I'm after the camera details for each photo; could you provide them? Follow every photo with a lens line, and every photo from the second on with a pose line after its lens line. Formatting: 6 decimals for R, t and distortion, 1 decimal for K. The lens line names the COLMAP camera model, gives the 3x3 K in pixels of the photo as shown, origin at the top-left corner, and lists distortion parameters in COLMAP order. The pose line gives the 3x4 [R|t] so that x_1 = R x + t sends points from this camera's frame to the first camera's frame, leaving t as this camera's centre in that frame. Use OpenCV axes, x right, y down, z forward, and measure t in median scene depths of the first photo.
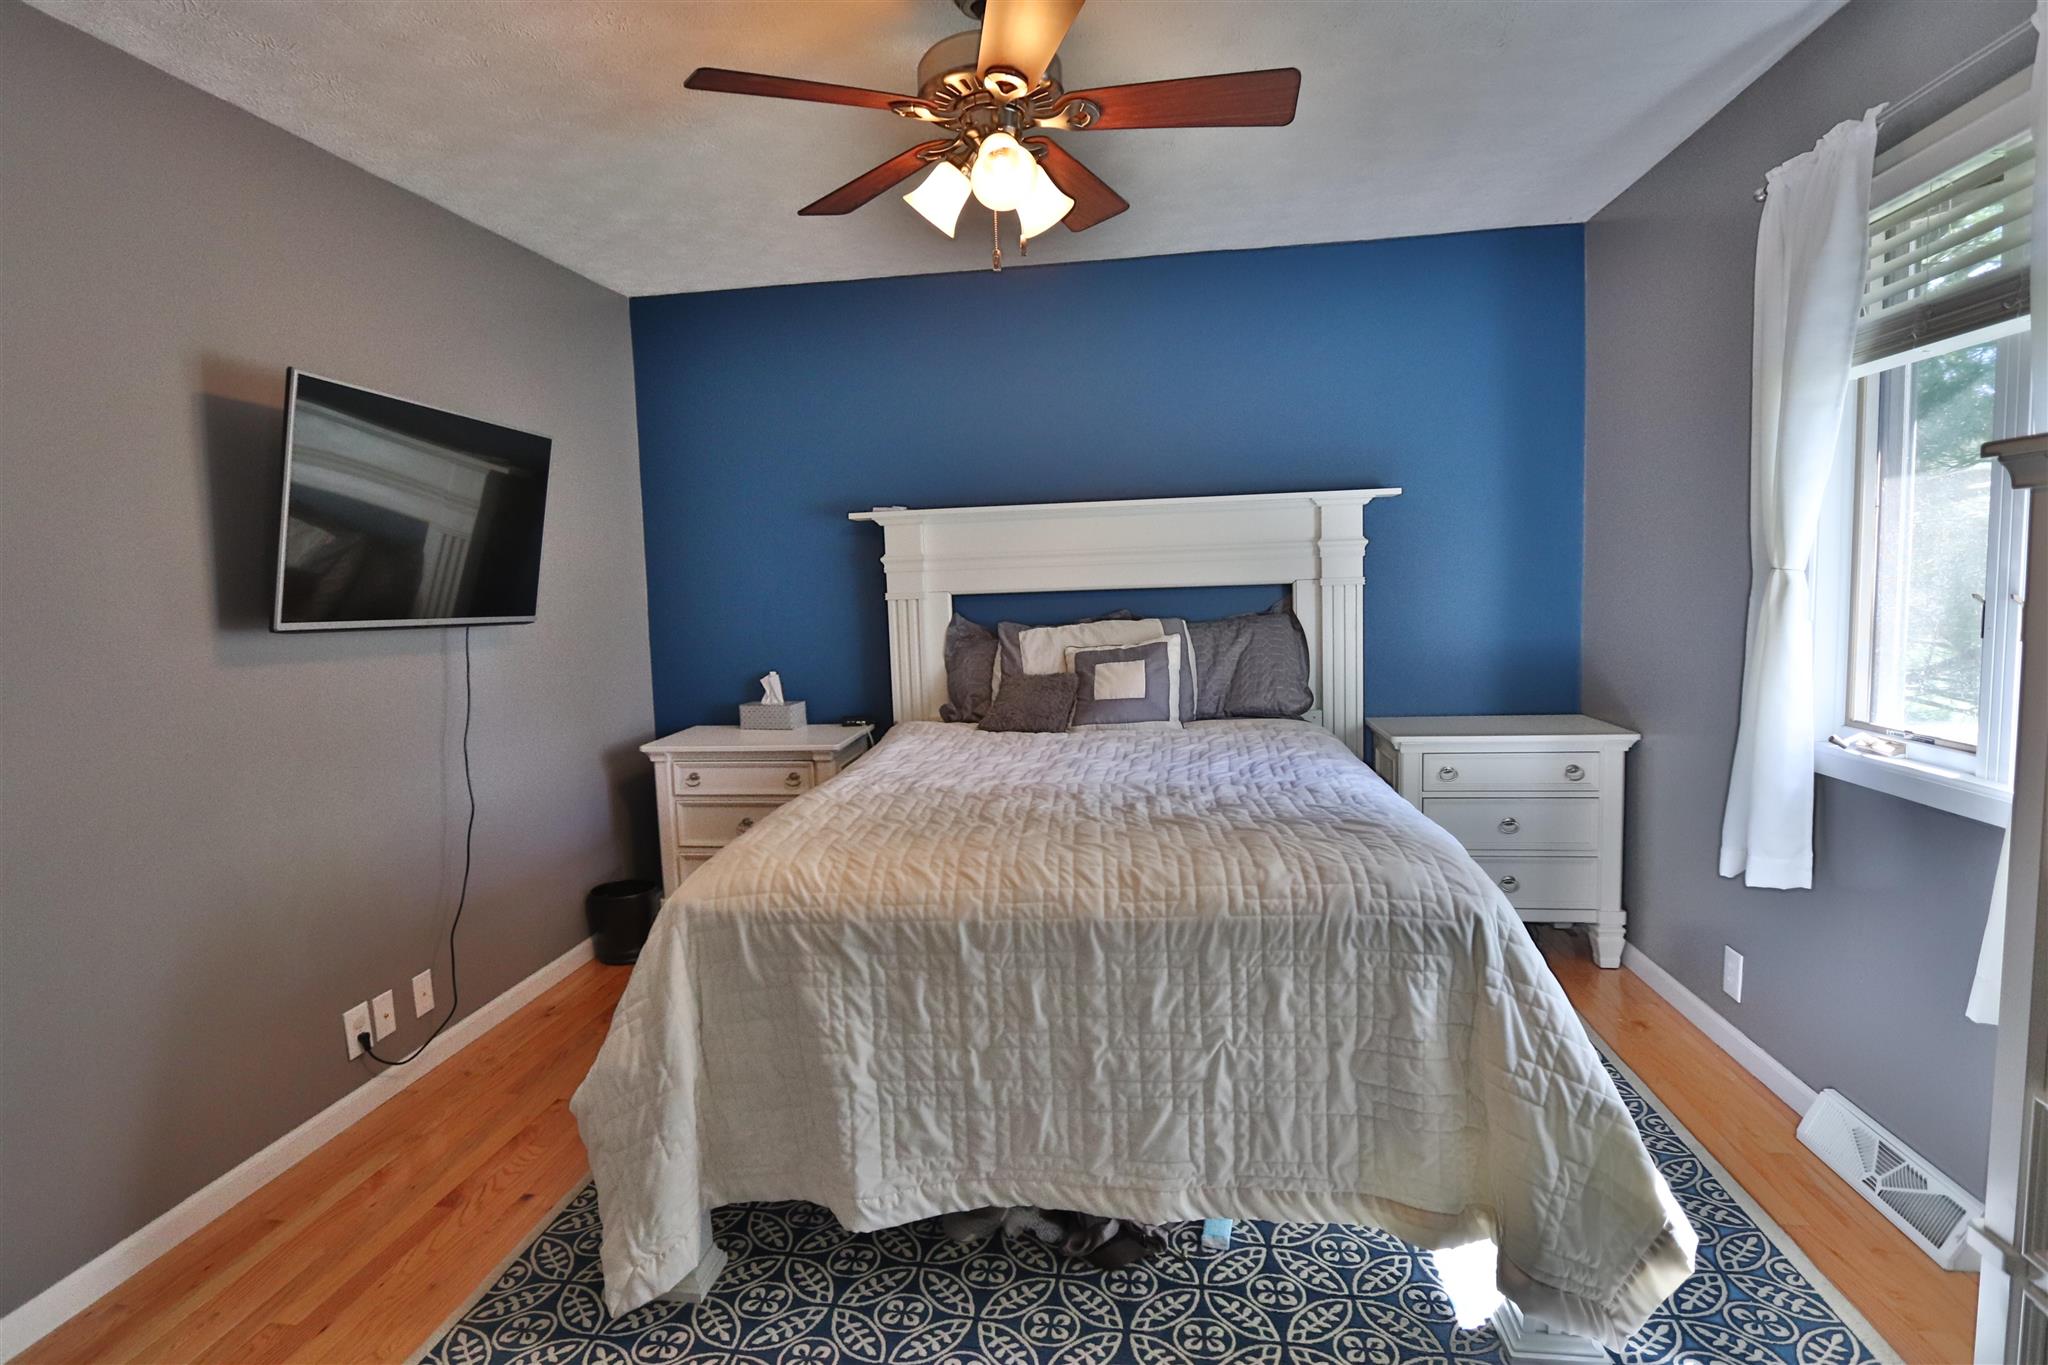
lens RADIAL K [[1075.5, 0, 1022.5], [0, 1075.5, 603.8], [0, 0, 1]] dist [0.030556, 0.000422]
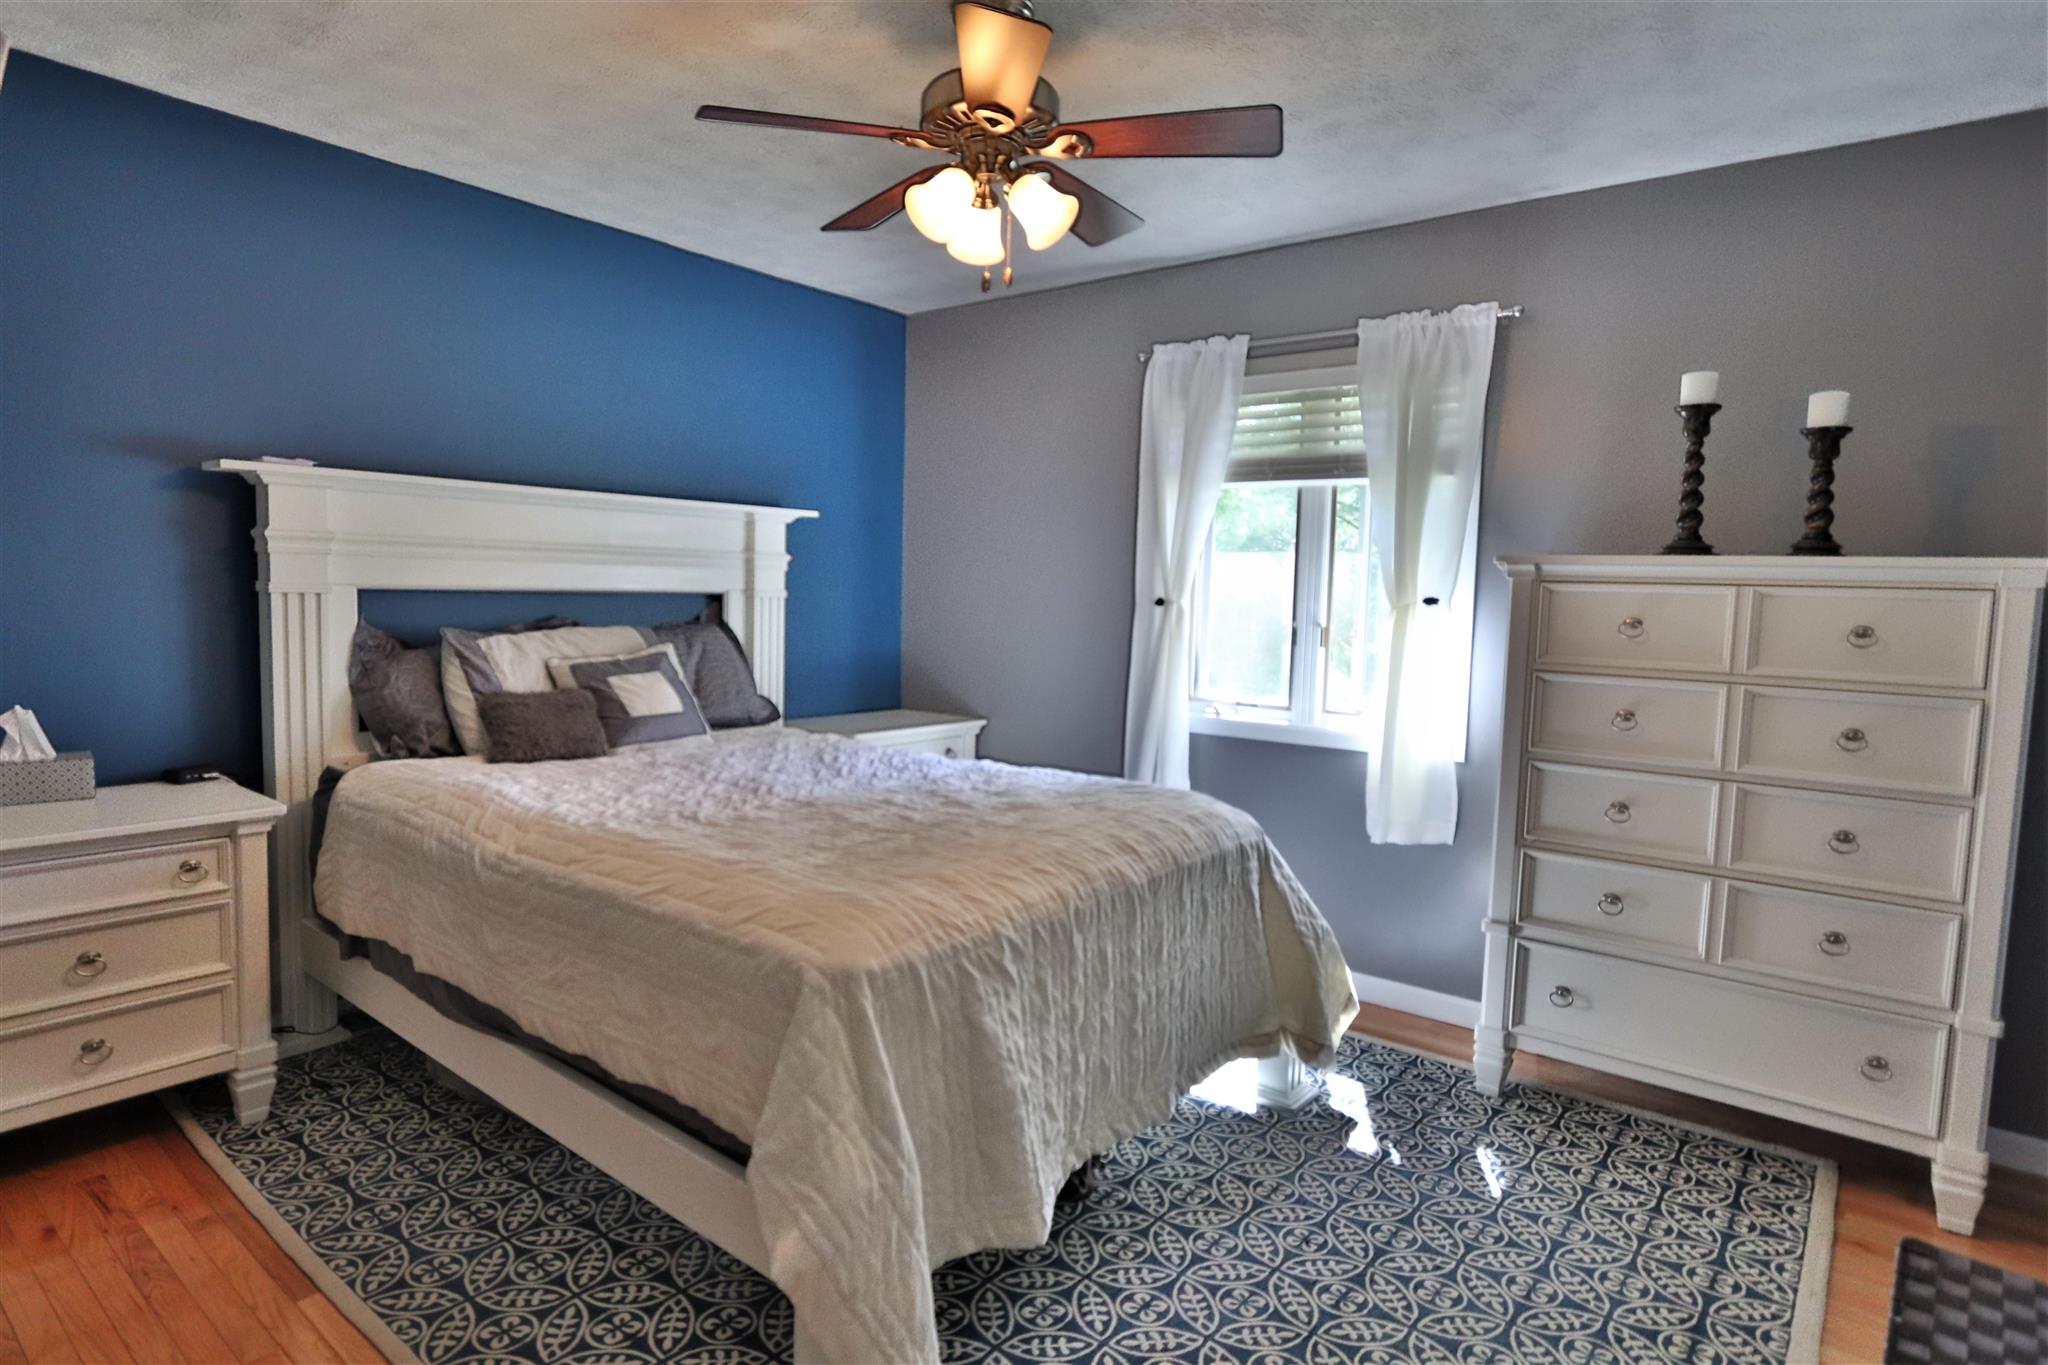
lens RADIAL K [[1064.4, 0, 1024.0], [0, 1064.4, 682.5], [0, 0, 1]] dist [-0.040561, 0.000595]
pose [[0.517457, -0.025090, 0.855341, -0.491125], [-0.023341, 0.998784, 0.043418, 0.015178], [-0.855391, -0.042431, 0.516242, 0.265359]]
